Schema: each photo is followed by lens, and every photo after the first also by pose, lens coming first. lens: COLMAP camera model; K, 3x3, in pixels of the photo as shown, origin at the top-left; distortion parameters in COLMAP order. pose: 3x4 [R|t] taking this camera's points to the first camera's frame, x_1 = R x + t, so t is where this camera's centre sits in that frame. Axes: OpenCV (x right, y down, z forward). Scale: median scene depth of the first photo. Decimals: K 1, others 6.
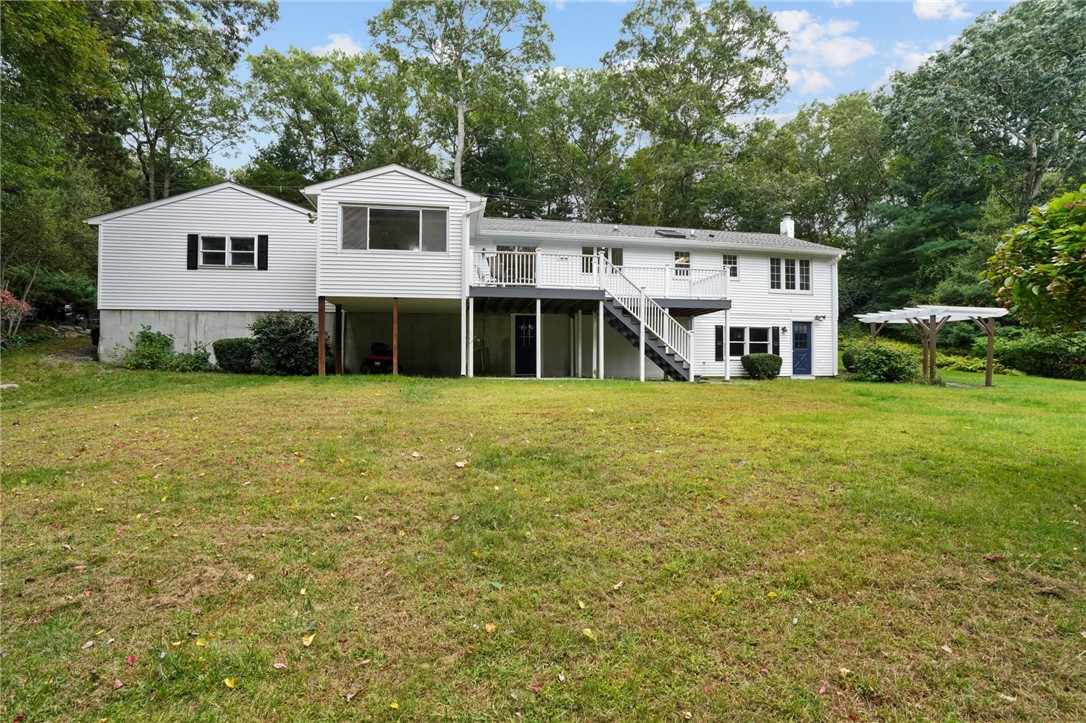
lens RADIAL K [[497.5, 0, 548.9], [0, 497.5, 361.8], [0, 0, 1]] dist [-0.004466, -0.000006]
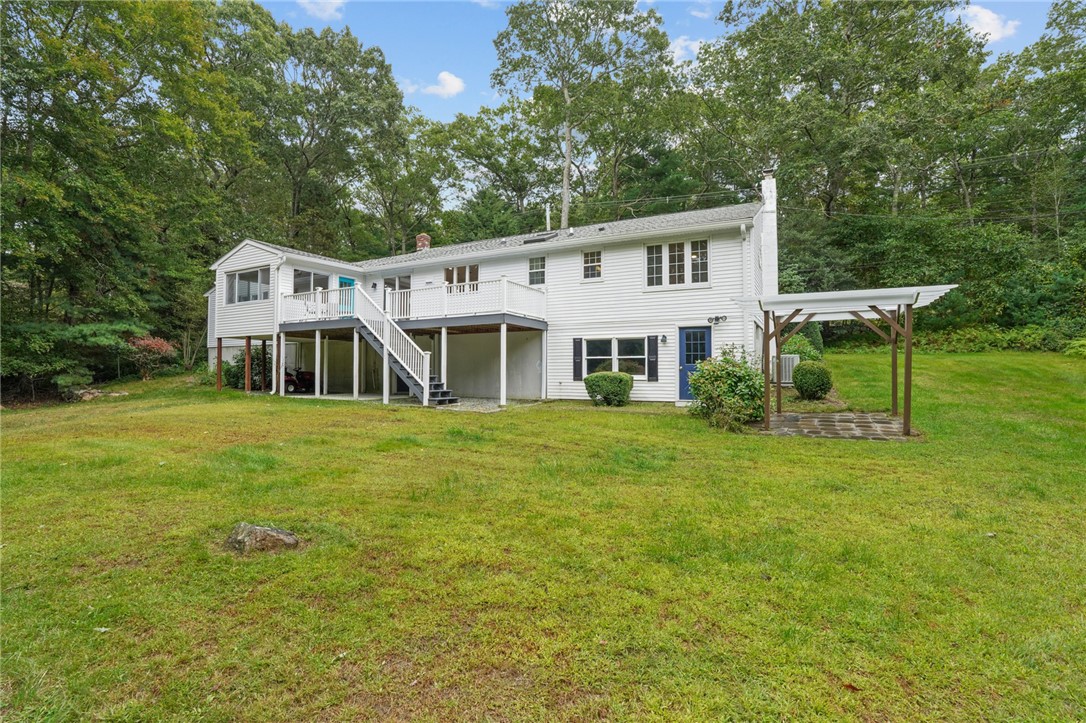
lens RADIAL K [[497.5, 0, 539.0], [0, 497.5, 365.6], [0, 0, 1]] dist [-0.004466, -0.000006]
pose [[0.776073, -0.009616, -0.630569, 0.801018], [0.010160, 0.999945, -0.002744, -0.023835], [0.630561, -0.004277, 0.776128, 0.295775]]
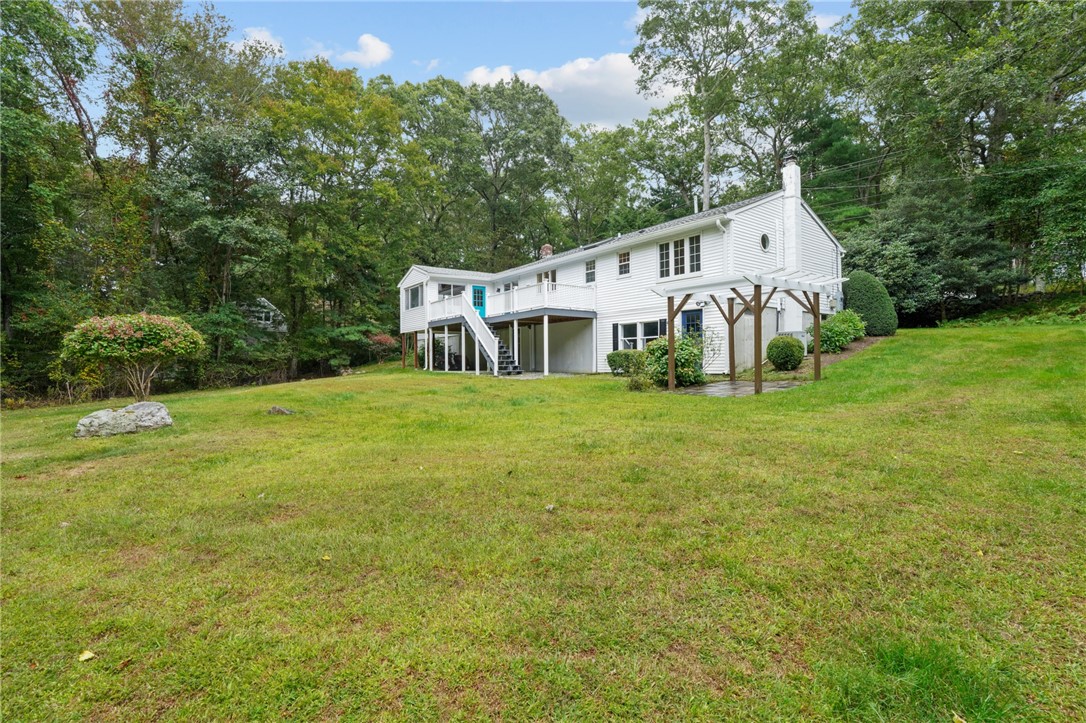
lens RADIAL K [[497.5, 0, 544.5], [0, 497.5, 360.2], [0, 0, 1]] dist [-0.004466, -0.000006]
pose [[0.421484, -0.009092, -0.906790, 1.194849], [0.019789, 0.999804, -0.000826, 0.002117], [0.906620, -0.017596, 0.421581, 0.412300]]
